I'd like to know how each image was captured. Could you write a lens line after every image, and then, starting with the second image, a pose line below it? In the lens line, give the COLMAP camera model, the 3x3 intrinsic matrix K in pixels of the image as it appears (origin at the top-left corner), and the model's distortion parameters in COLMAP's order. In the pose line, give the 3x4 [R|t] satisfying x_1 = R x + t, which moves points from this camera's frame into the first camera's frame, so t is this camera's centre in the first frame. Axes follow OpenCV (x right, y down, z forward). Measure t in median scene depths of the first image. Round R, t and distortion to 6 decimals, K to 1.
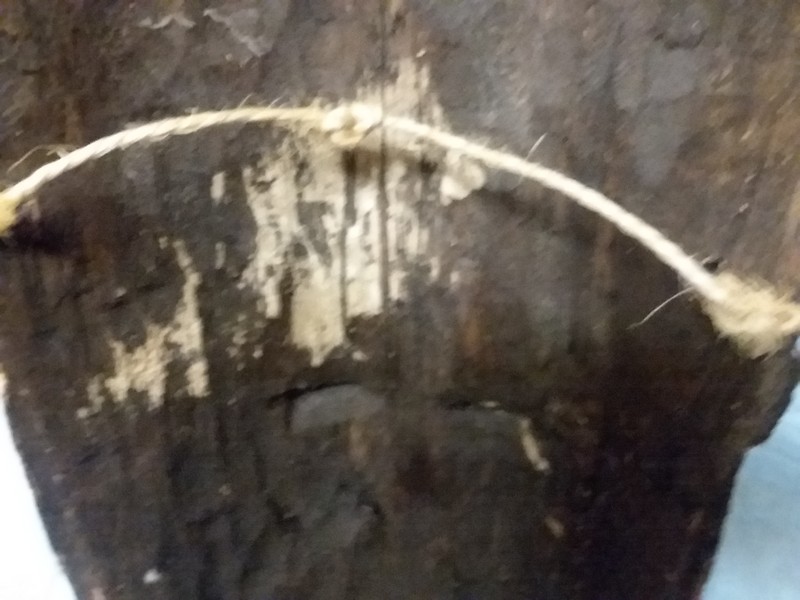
lens RADIAL K [[692.1, 0, 400.0], [0, 692.1, 300.0], [0, 0, 1]] dist [-0.001599, -0.005213]
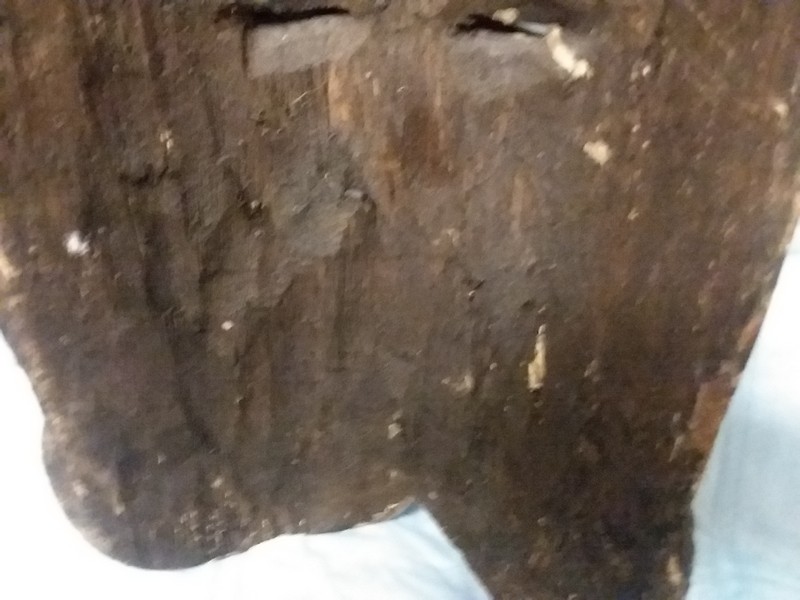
lens RADIAL K [[692.1, 0, 400.0], [0, 692.1, 300.0], [0, 0, 1]] dist [-0.001599, -0.005213]
pose [[0.999501, -0.031555, -0.001592, 0.002819], [0.031584, 0.996507, 0.077302, 0.443561], [-0.000852, -0.077314, 0.997006, 0.239310]]
